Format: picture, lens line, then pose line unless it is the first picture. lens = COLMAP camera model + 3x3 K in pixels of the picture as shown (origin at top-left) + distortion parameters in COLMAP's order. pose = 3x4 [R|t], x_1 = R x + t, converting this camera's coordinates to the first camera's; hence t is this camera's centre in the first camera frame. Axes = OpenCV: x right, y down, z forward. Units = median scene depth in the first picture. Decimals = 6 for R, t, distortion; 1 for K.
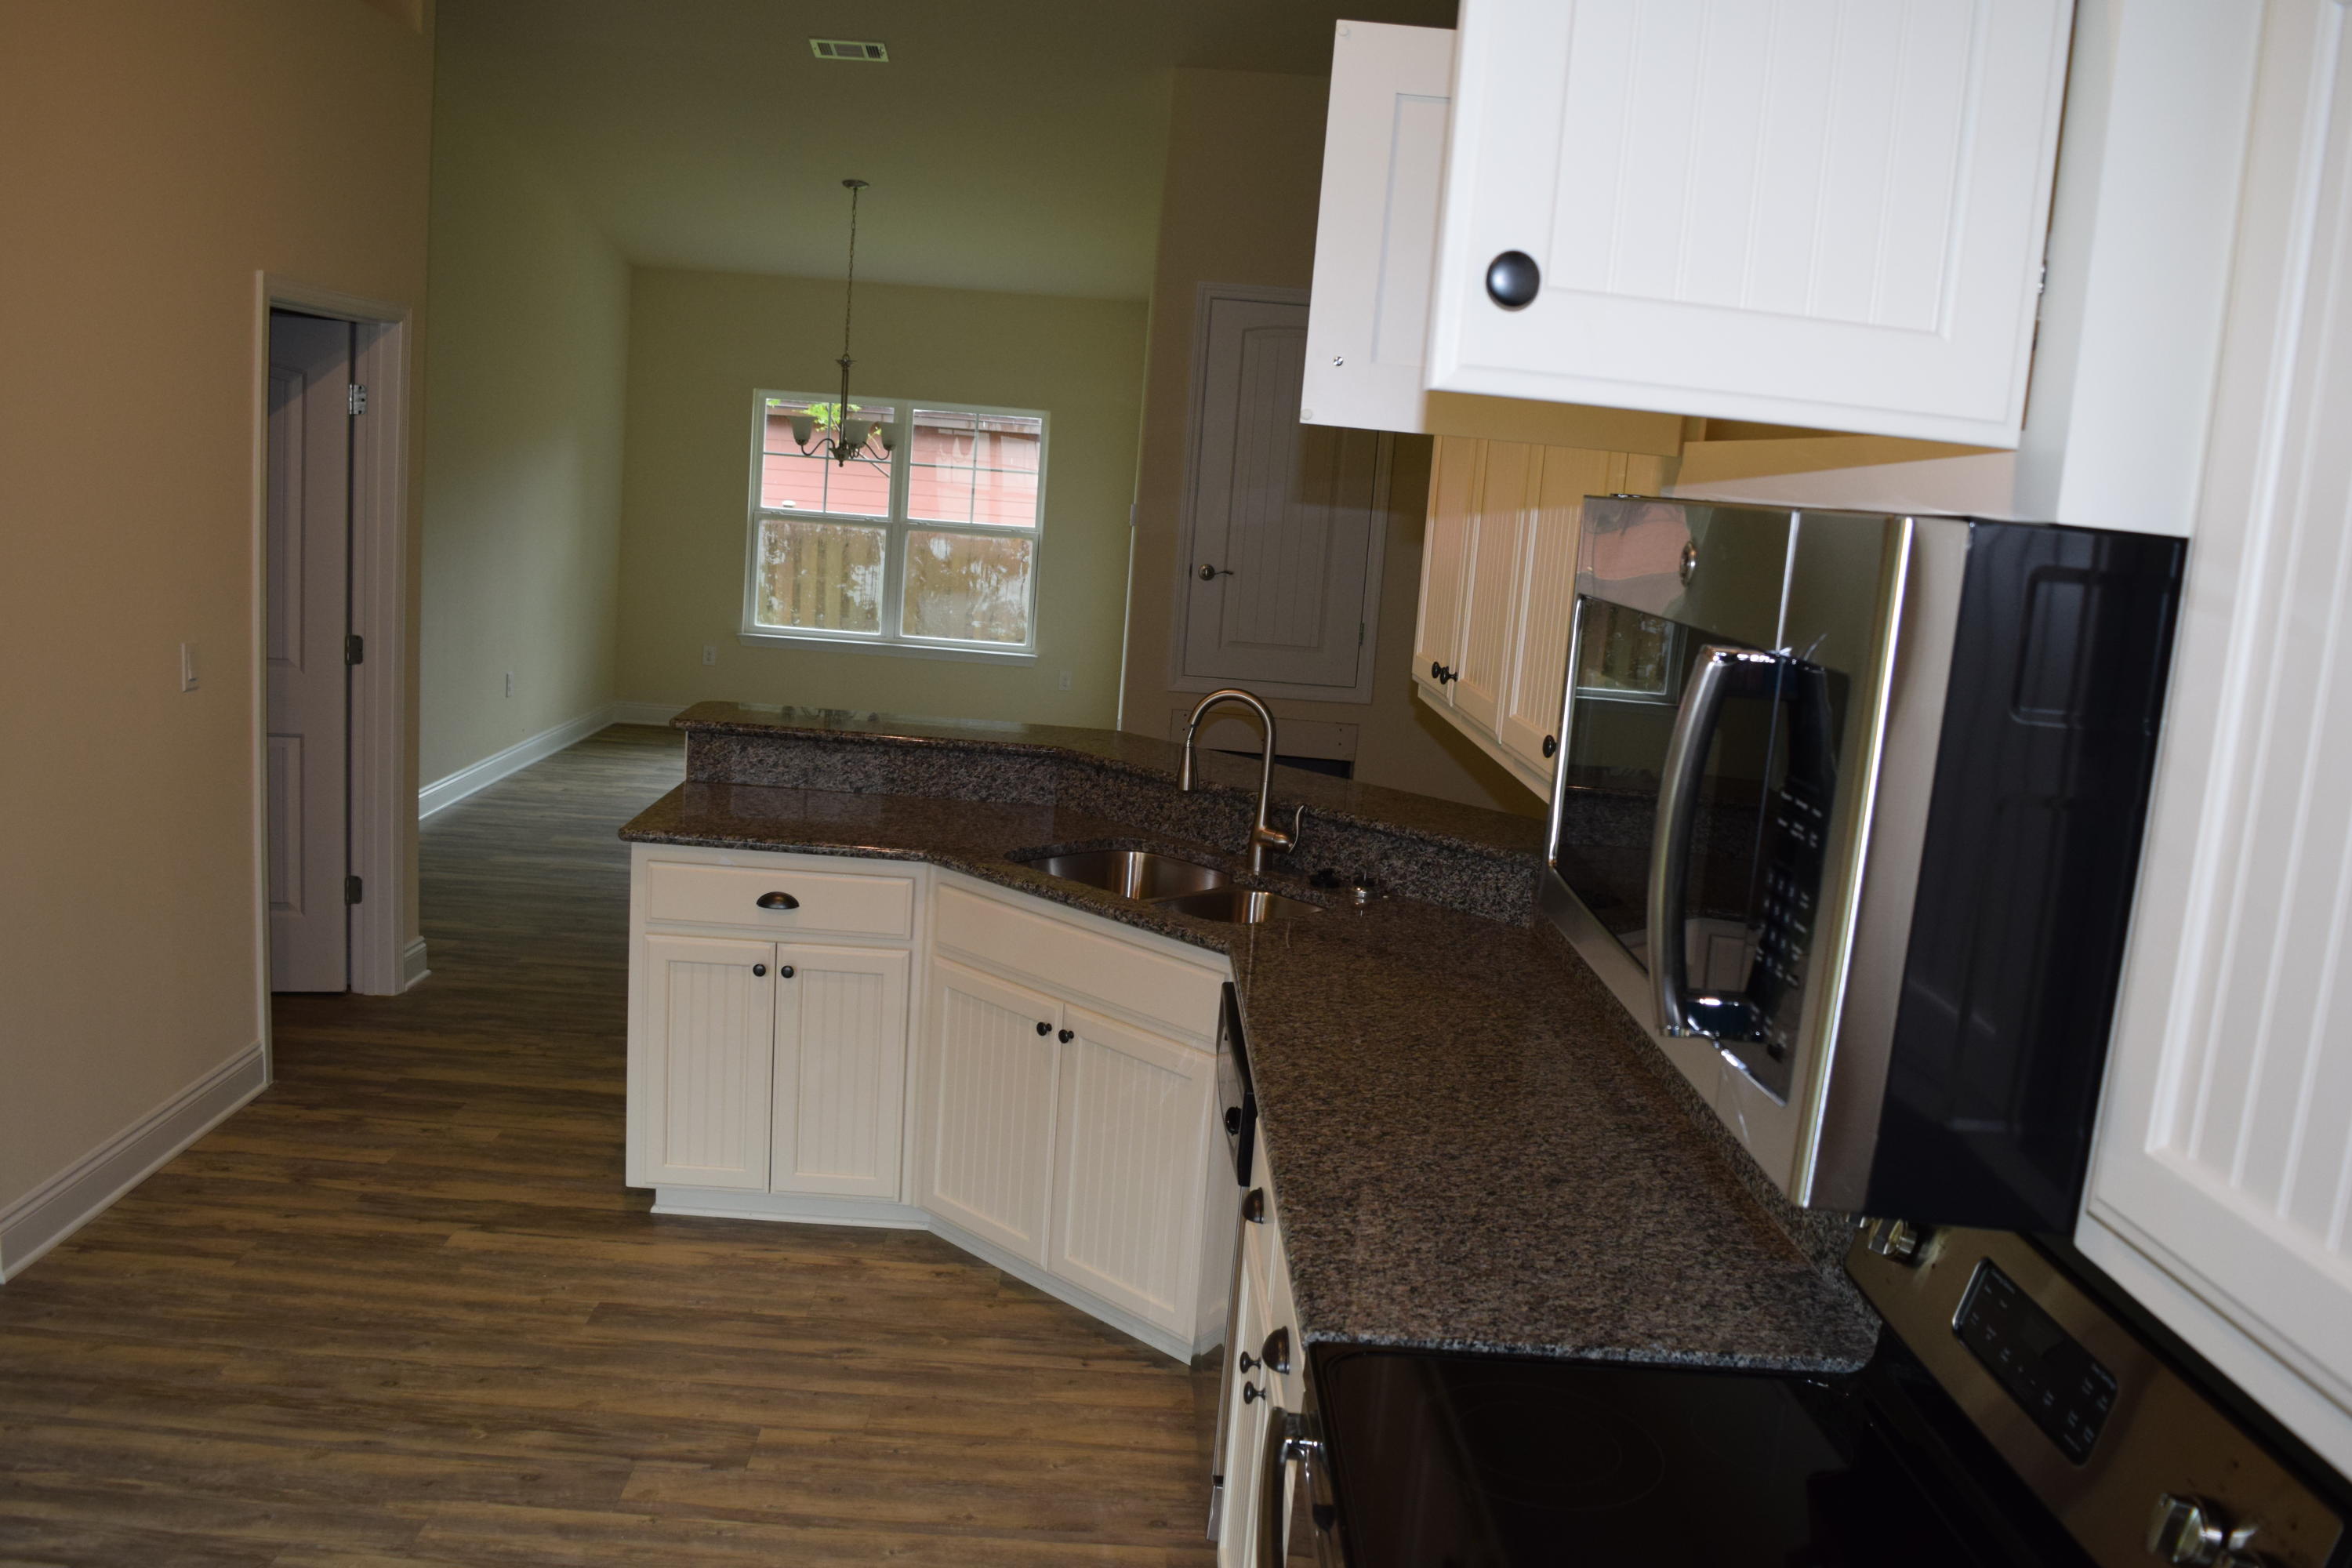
lens RADIAL K [[1851.7, 0, 1186.3], [0, 1851.7, 781.7], [0, 0, 1]] dist [-0.090362, 0.015239]
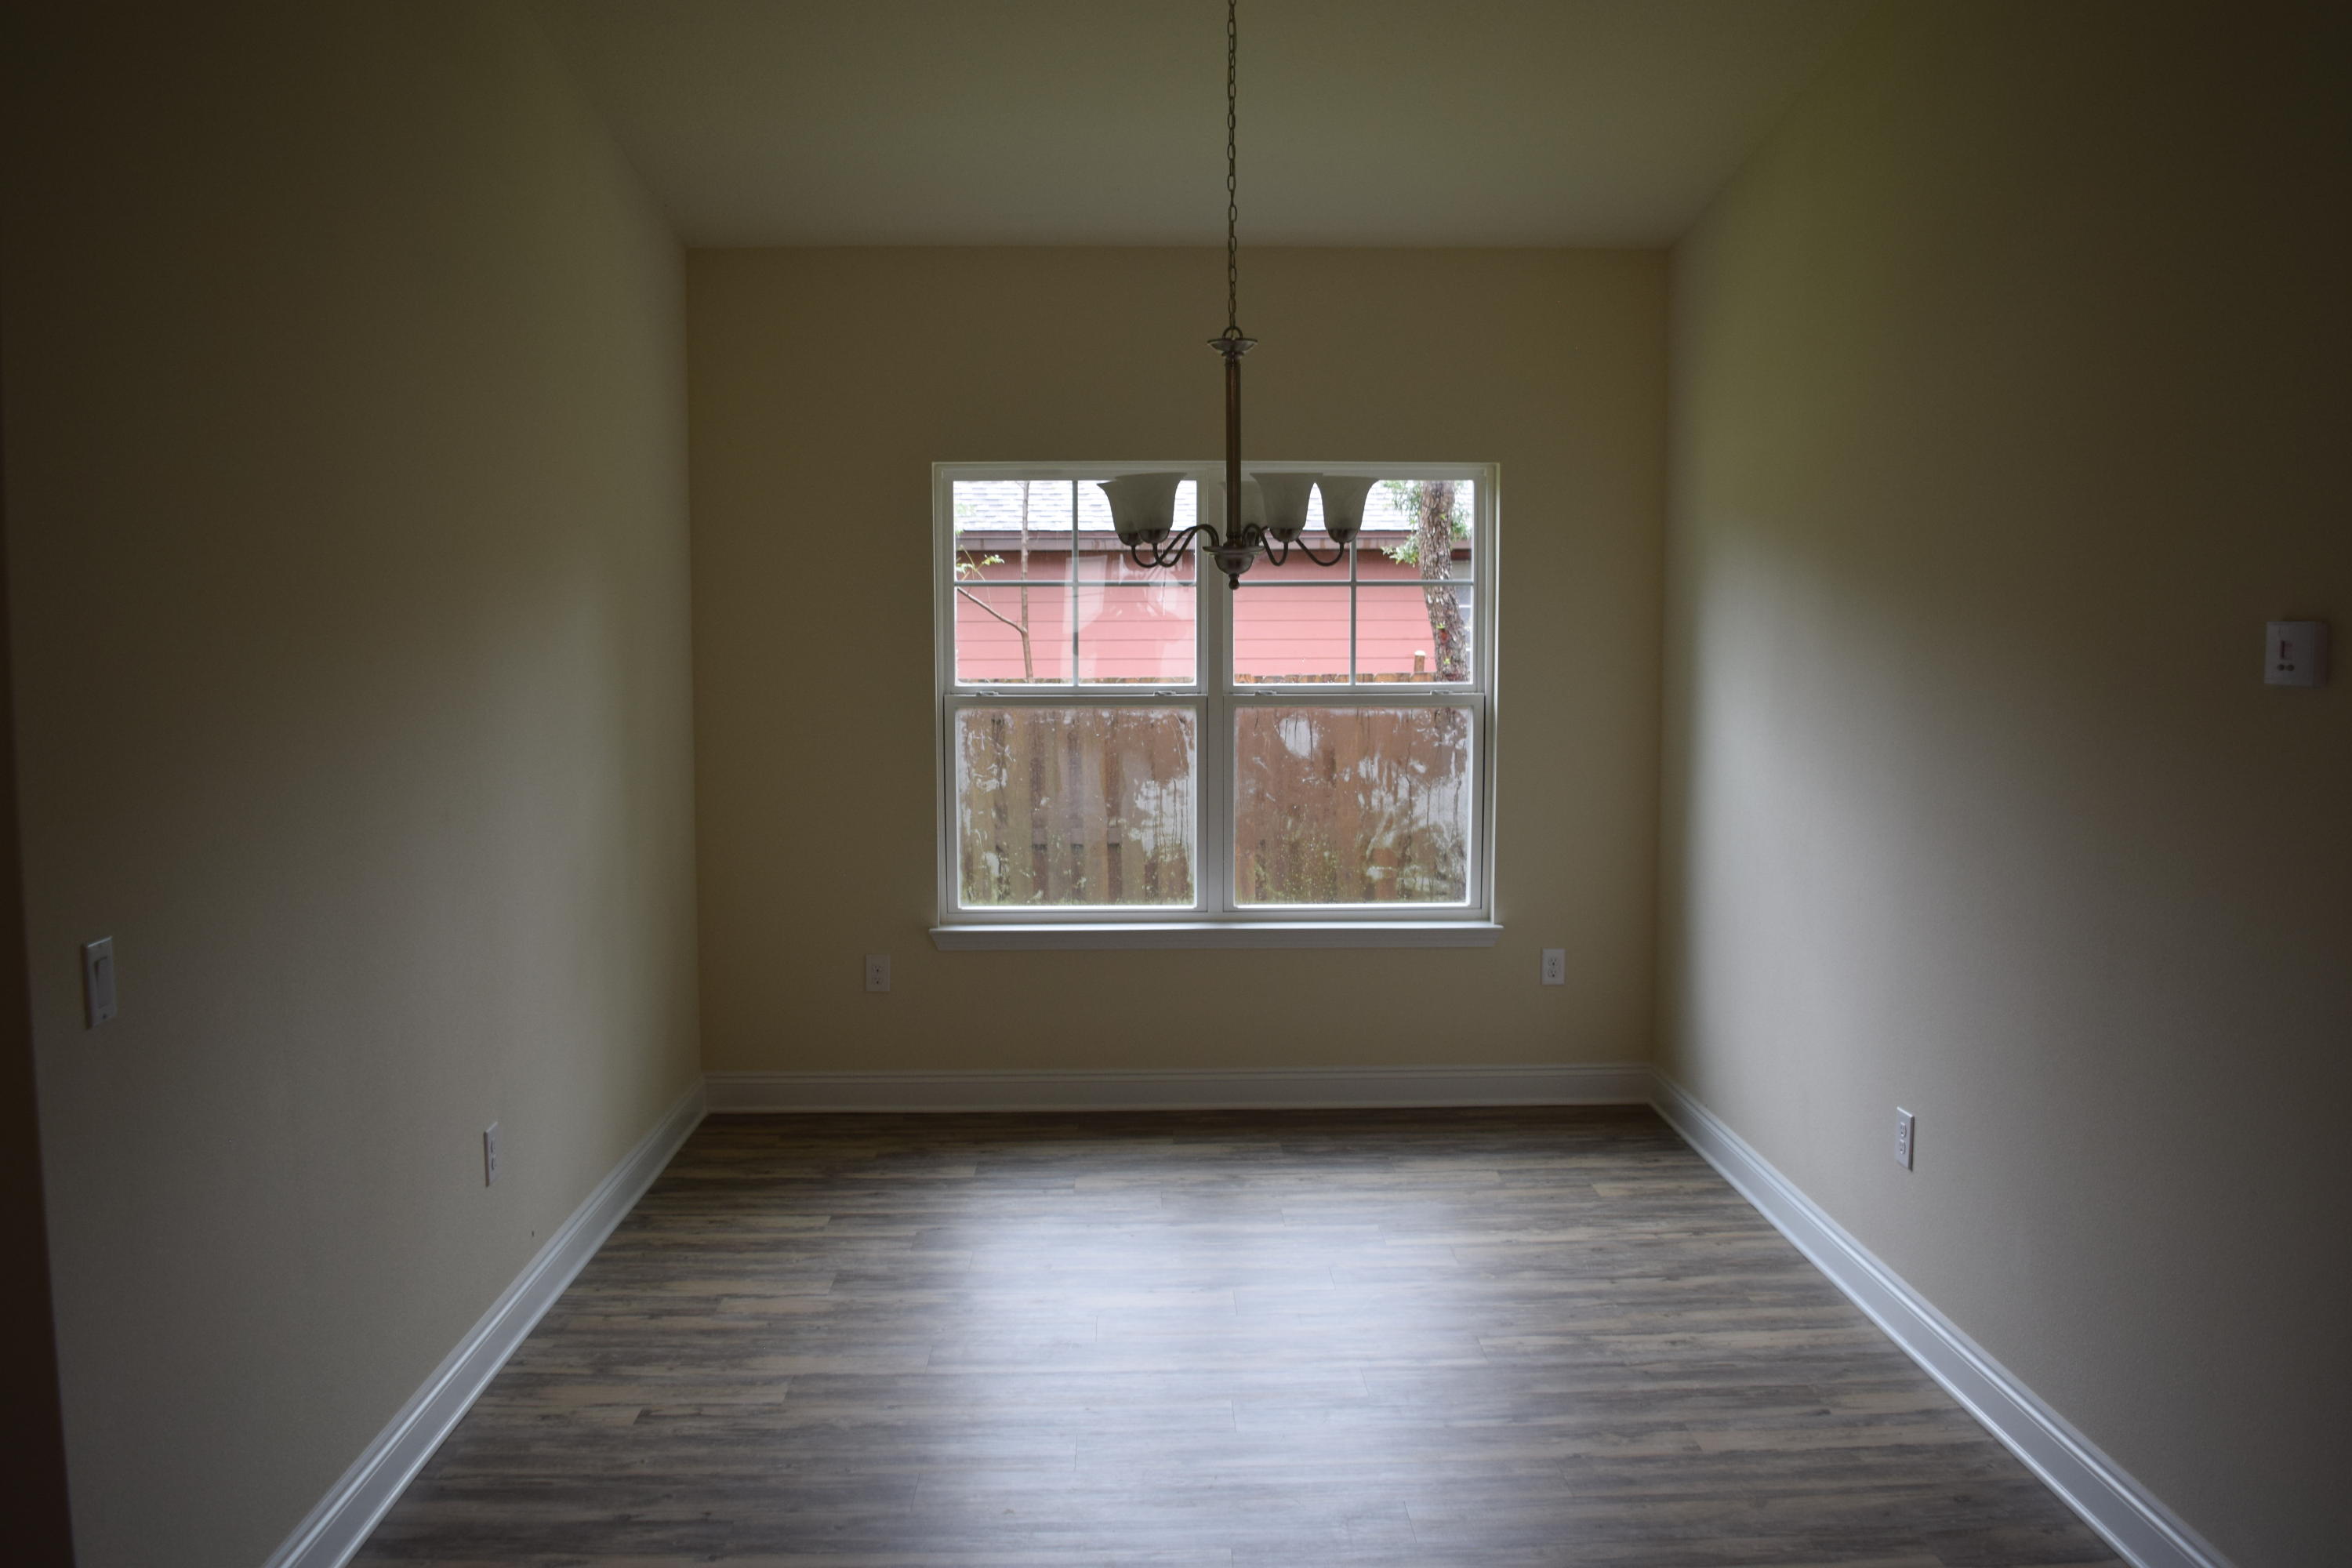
lens RADIAL K [[1851.7, 0, 1186.3], [0, 1851.7, 781.7], [0, 0, 1]] dist [-0.090362, 0.015239]
pose [[0.996695, -0.081113, -0.004363, -0.494226], [0.080629, 0.994416, -0.068089, -0.240503], [0.009861, 0.067512, 0.997670, 1.413792]]
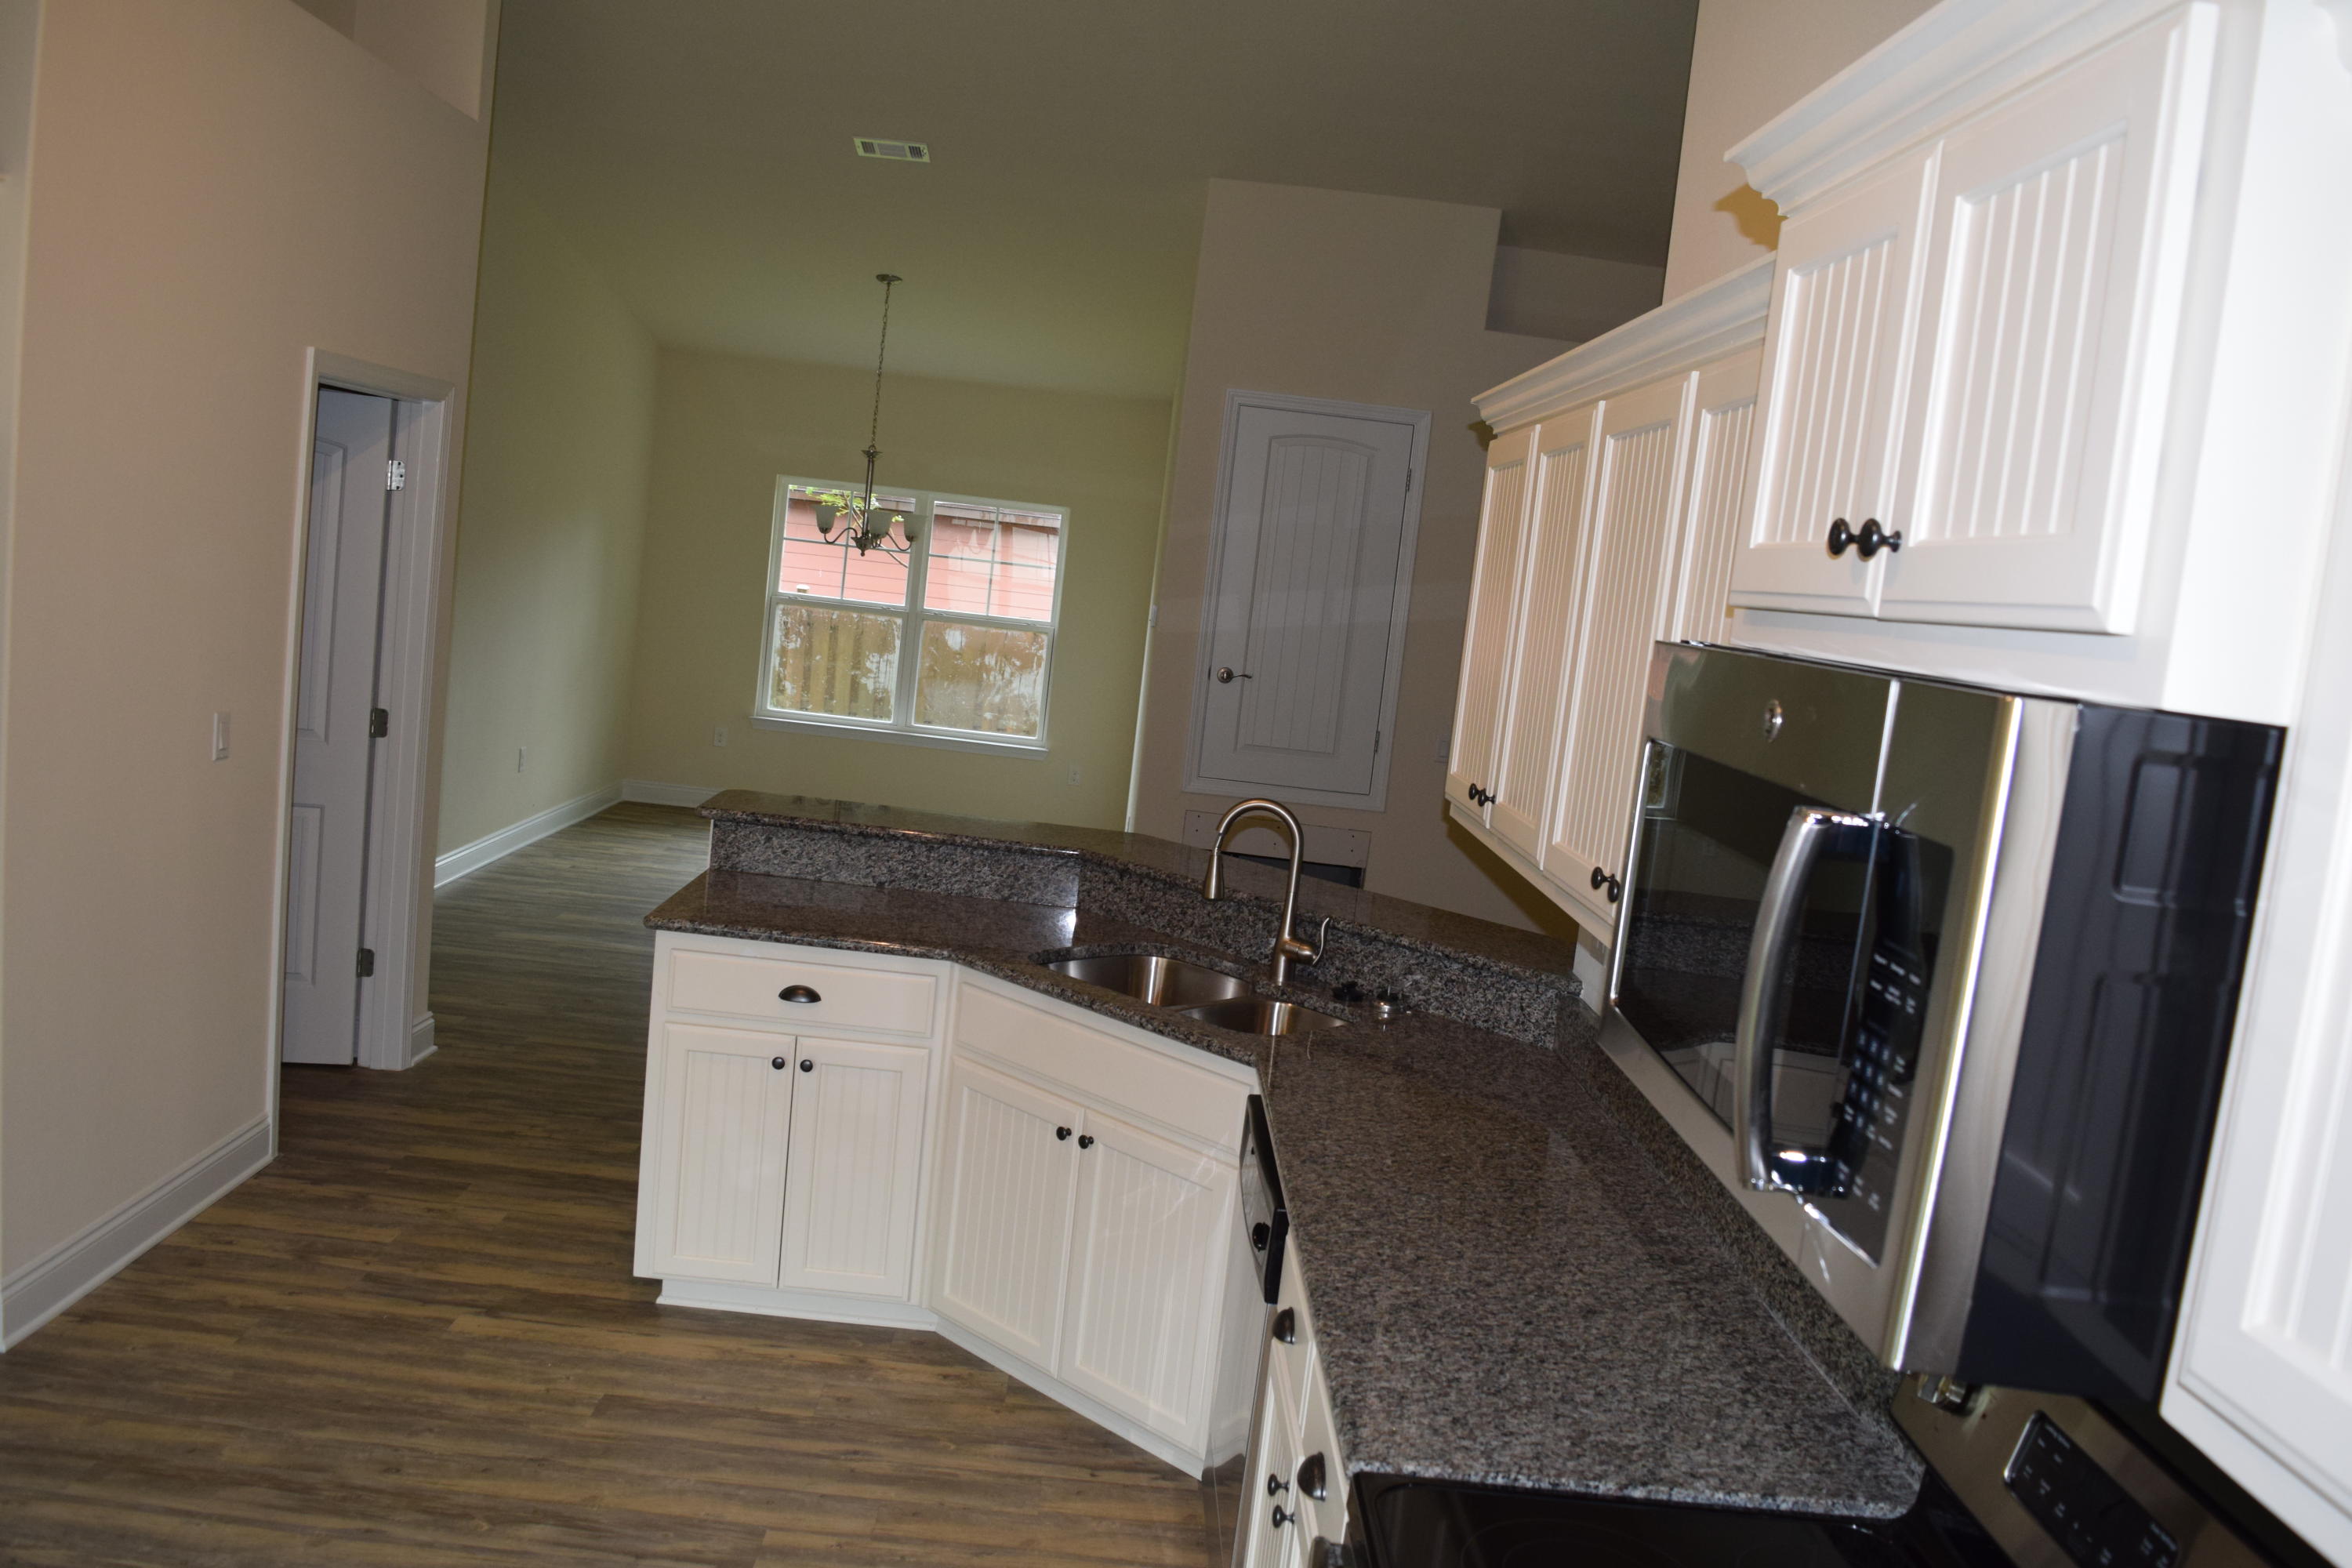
lens RADIAL K [[1853.4, 0, 1190.9], [0, 1853.4, 780.5], [0, 0, 1]] dist [-0.092077, 0.016998]
pose [[0.999348, 0.035892, 0.003835, -0.019284], [-0.035648, 0.998045, -0.051333, -0.007775], [-0.005670, 0.051163, 0.998674, -0.005786]]
